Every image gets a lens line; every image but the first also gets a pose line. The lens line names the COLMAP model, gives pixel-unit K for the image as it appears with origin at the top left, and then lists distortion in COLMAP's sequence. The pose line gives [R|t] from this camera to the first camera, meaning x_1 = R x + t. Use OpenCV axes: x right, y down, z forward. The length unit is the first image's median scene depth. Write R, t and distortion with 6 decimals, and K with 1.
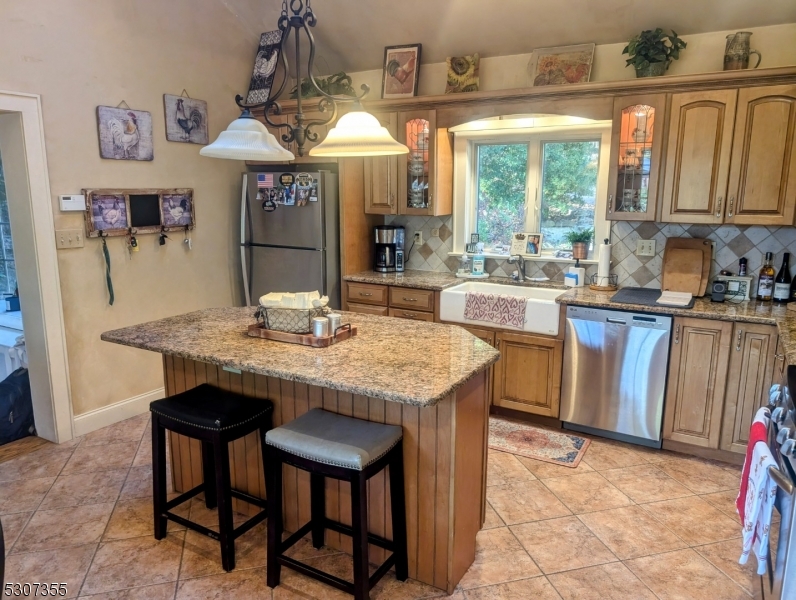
lens RADIAL K [[580.4, 0, 403.6], [0, 580.4, 301.5], [0, 0, 1]] dist [0.002939, -0.002122]
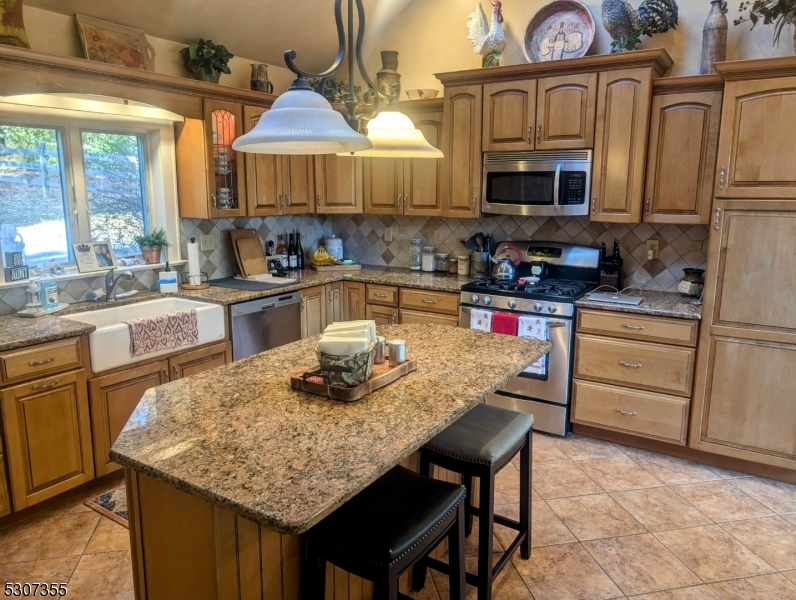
lens RADIAL K [[580.4, 0, 404.1], [0, 580.4, 296.3], [0, 0, 1]] dist [0.002939, -0.002122]
pose [[0.042811, -0.189722, 0.980904, -0.678810], [0.186050, 0.966144, 0.178747, -0.130012], [-0.981607, 0.174845, 0.076660, 0.627802]]
